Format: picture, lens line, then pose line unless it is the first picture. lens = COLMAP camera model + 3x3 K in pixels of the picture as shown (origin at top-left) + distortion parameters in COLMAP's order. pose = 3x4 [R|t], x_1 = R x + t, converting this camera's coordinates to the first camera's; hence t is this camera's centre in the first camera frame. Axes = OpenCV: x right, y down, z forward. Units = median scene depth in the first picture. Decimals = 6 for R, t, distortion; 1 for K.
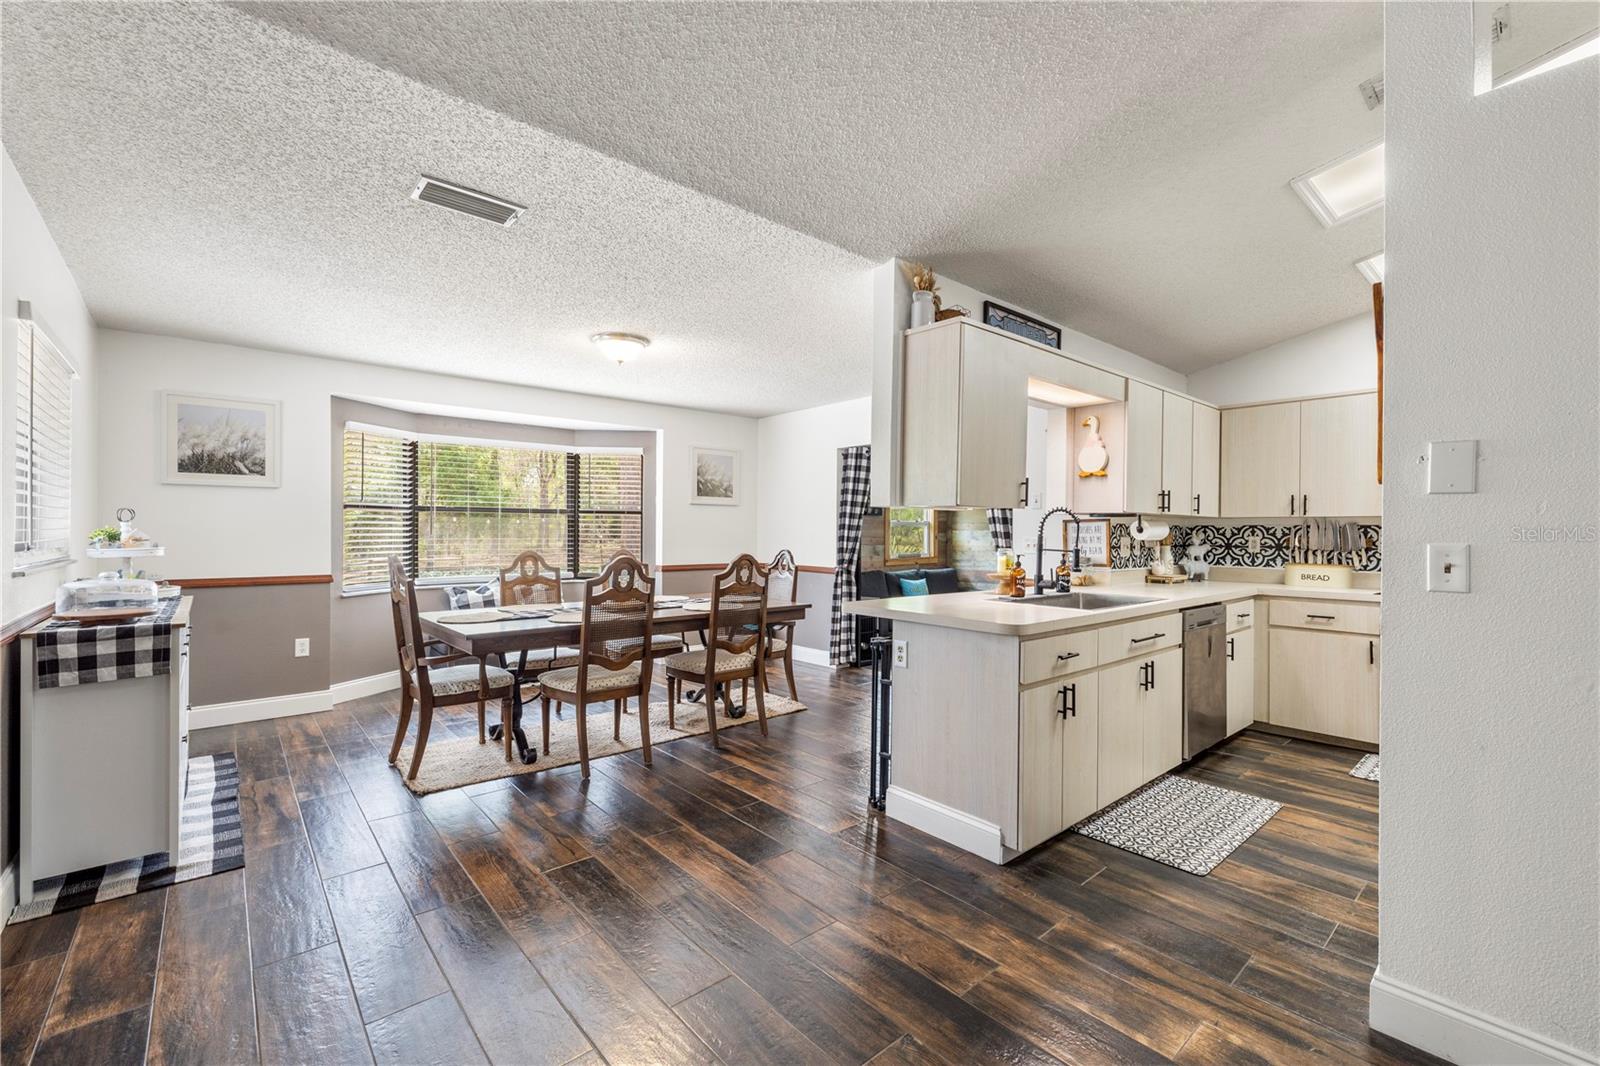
lens RADIAL K [[675.9, 0, 797.3], [0, 675.9, 533.3], [0, 0, 1]] dist [0.001561, -0.000027]
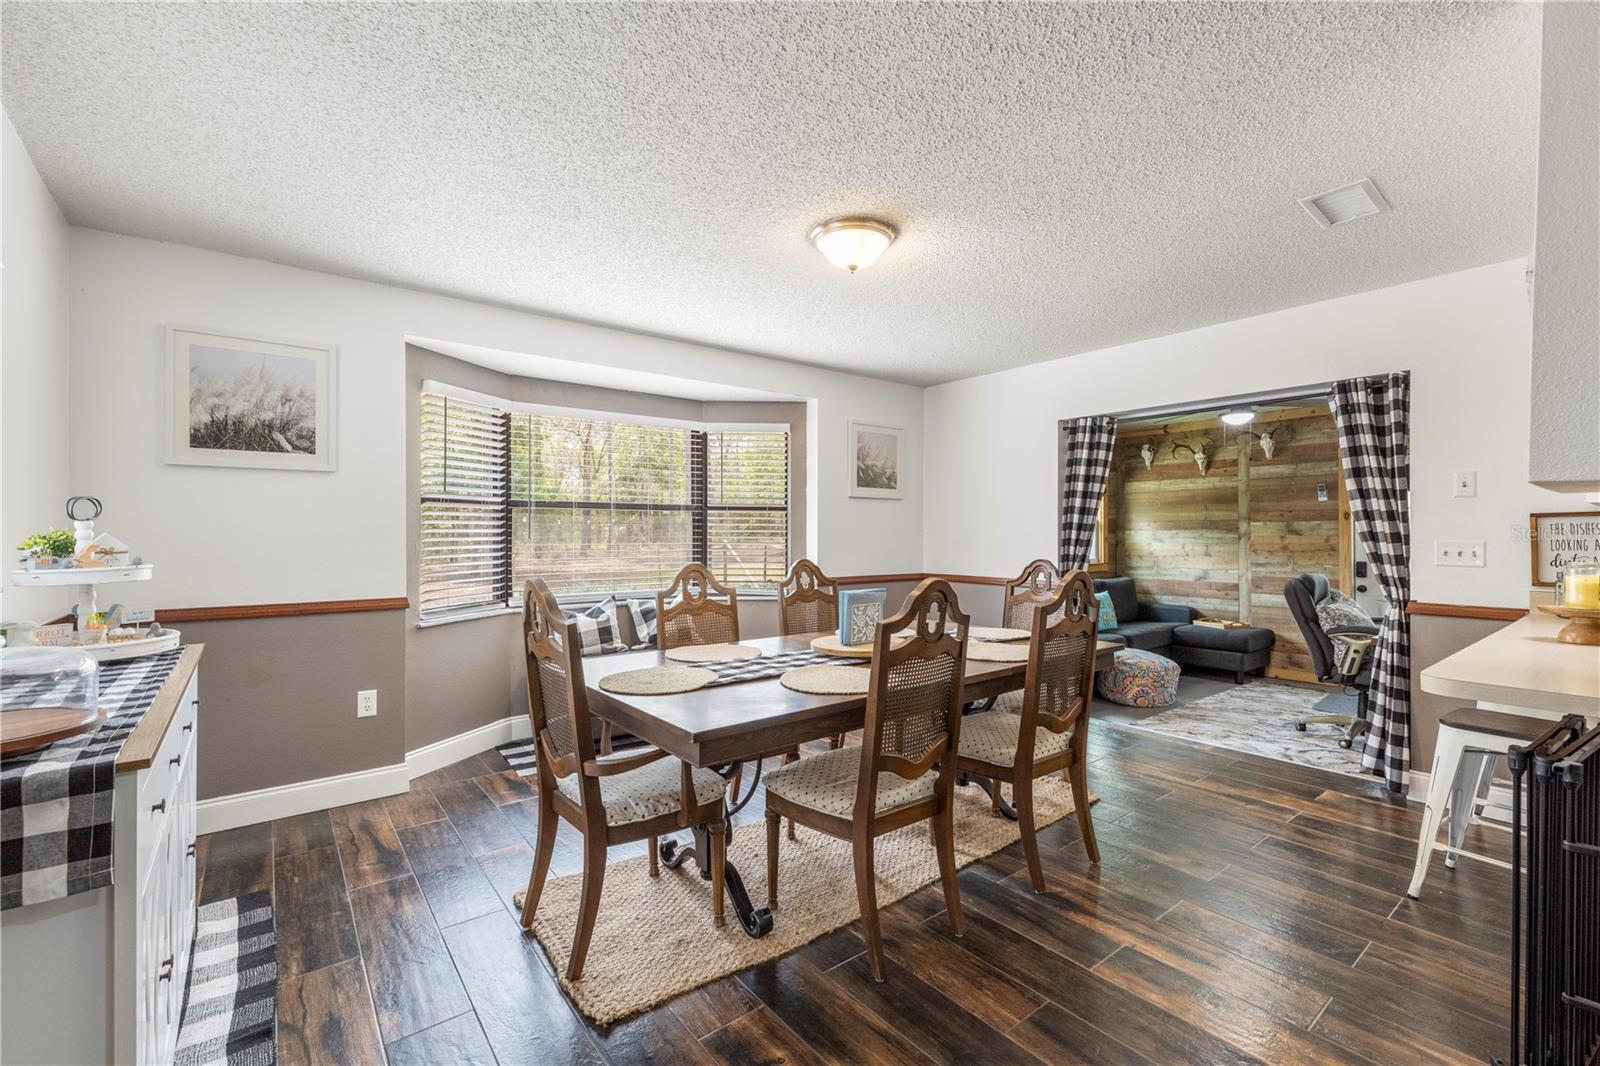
lens RADIAL K [[675.9, 0, 788.0], [0, 675.9, 532.1], [0, 0, 1]] dist [0.001561, -0.000027]
pose [[0.998869, -0.003682, -0.047405, -0.284319], [0.003539, 0.999989, -0.003107, -0.002680], [0.047416, 0.002936, 0.998871, 0.348526]]
